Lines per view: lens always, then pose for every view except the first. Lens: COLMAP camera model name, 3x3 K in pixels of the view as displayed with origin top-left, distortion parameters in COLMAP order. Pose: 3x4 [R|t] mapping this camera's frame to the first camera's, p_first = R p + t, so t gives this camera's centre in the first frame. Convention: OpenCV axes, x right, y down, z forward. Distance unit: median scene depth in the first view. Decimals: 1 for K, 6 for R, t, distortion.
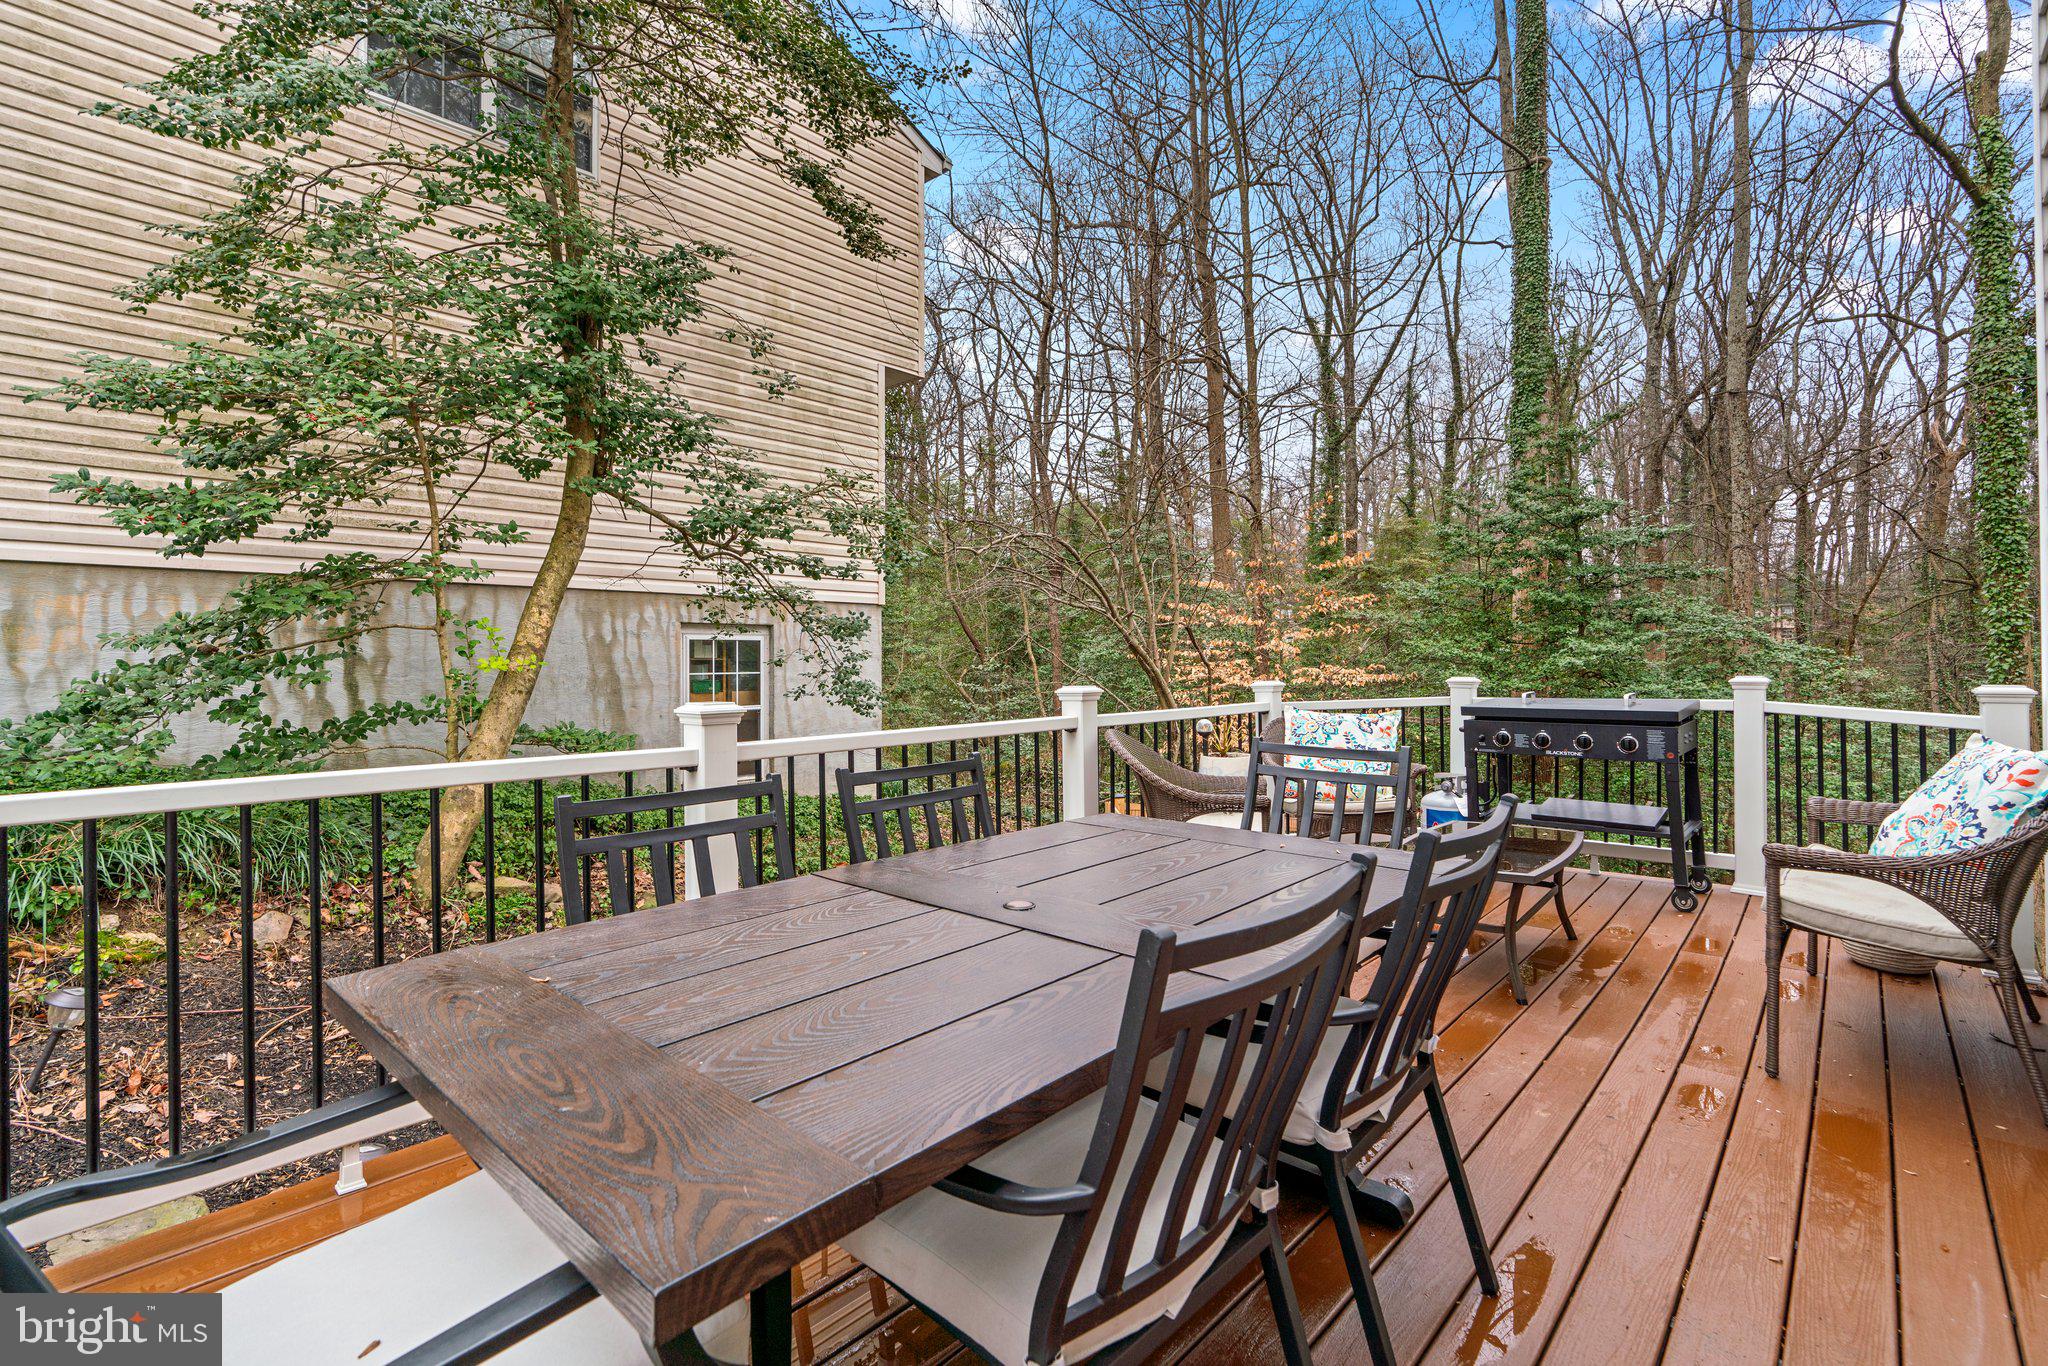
lens RADIAL K [[935.0, 0, 938.1], [0, 935.0, 677.2], [0, 0, 1]] dist [0.000570, 0.000206]
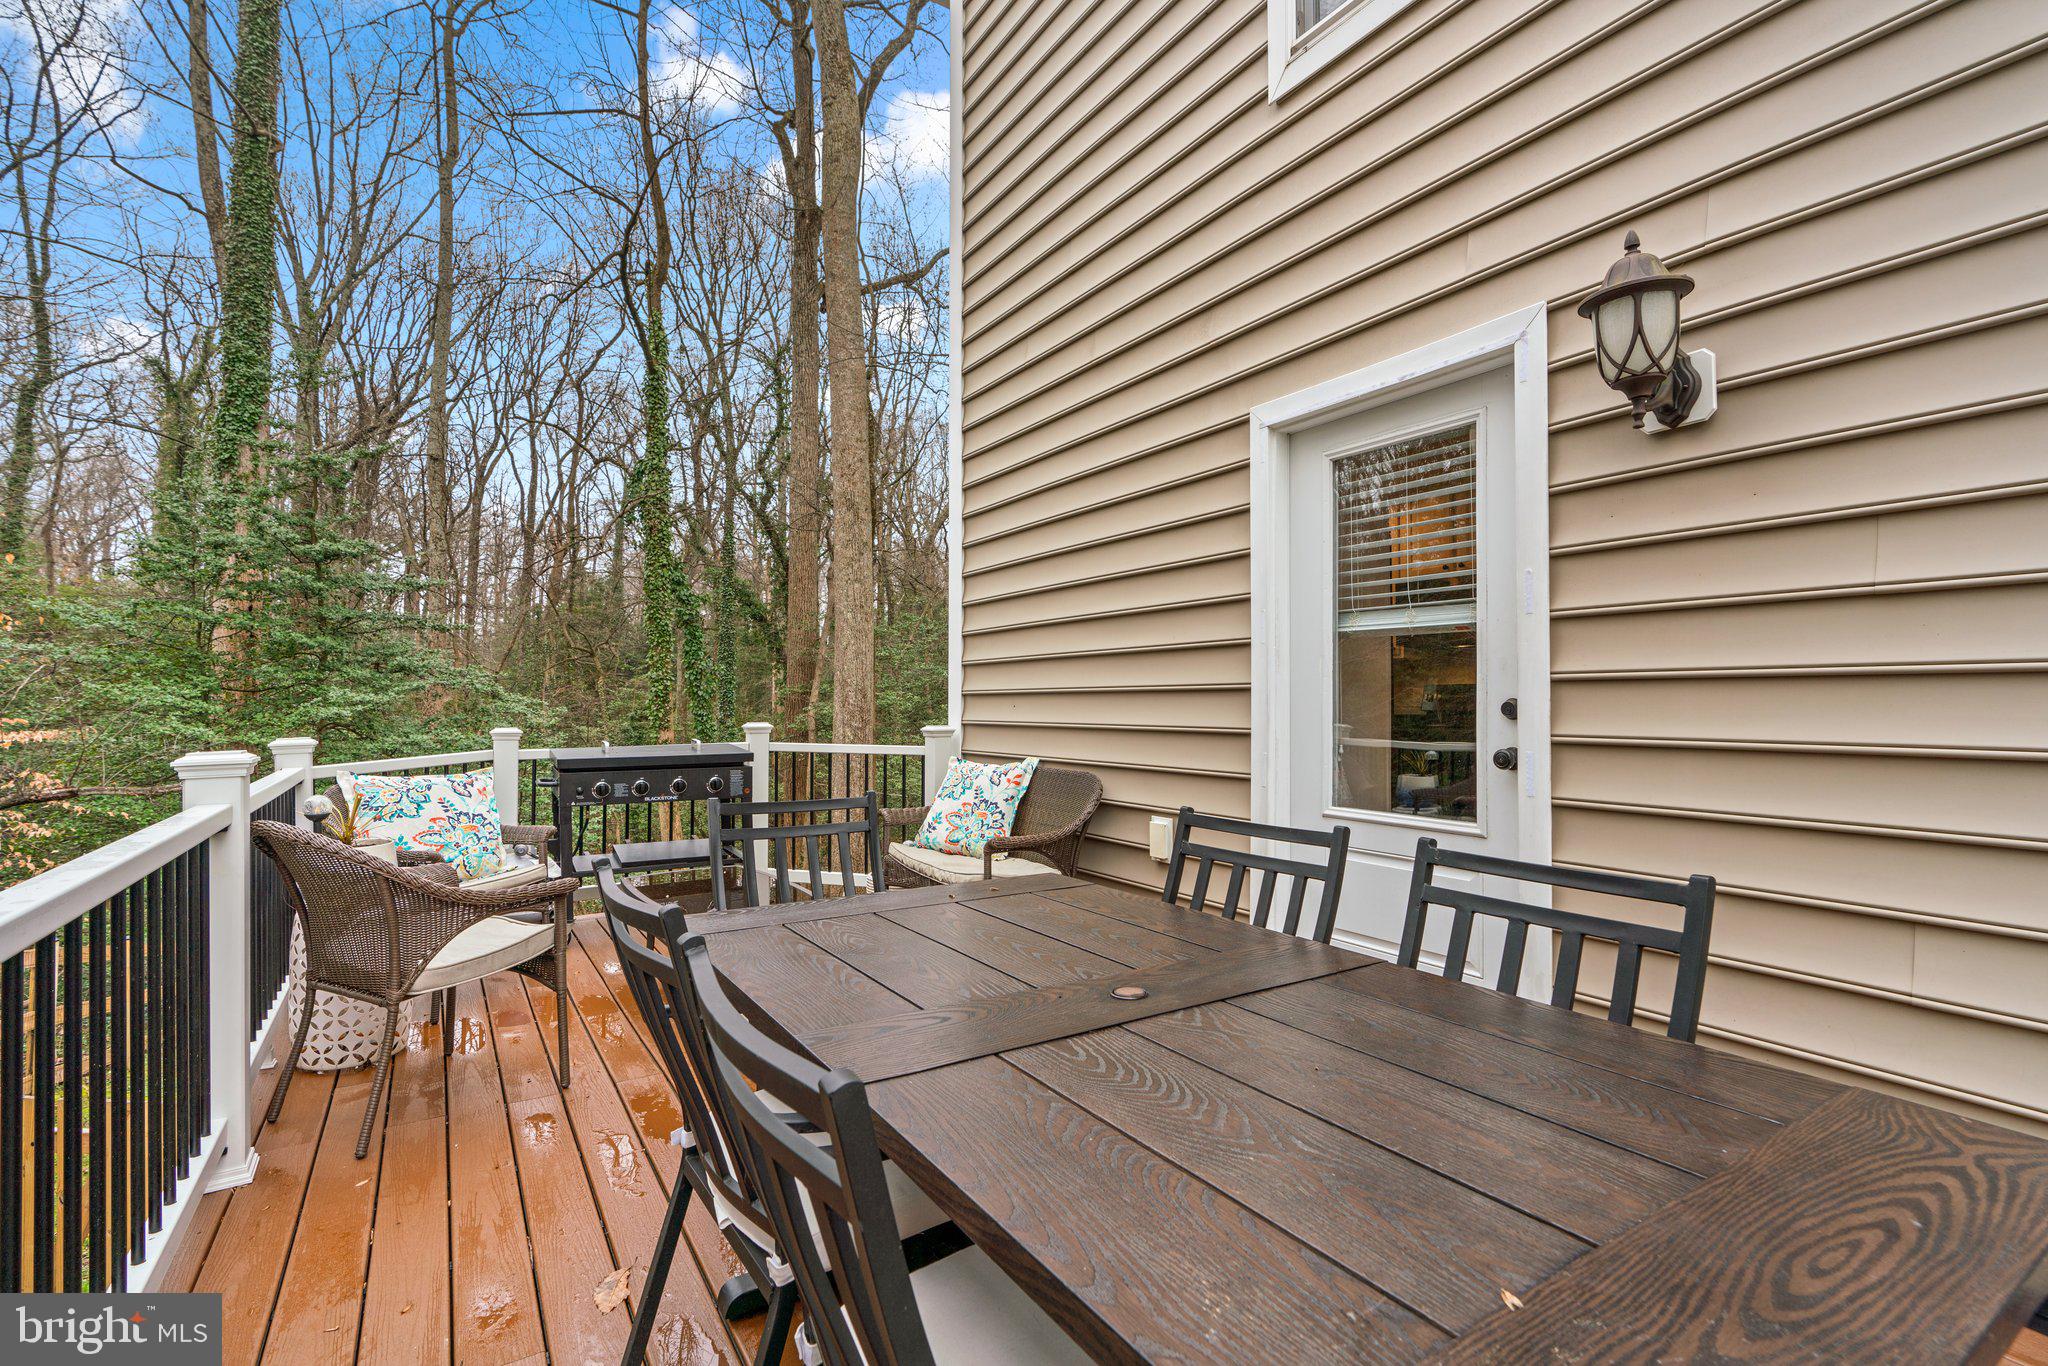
lens RADIAL K [[981.3, 0, 1058.3], [0, 981.3, 709.2], [0, 0, 1]] dist [-0.001982, -0.000086]
pose [[0.212230, 0.001581, 0.977218, -0.289632], [0.018782, 0.999807, -0.005697, -0.003242], [-0.977039, 0.019563, 0.212160, 0.315826]]
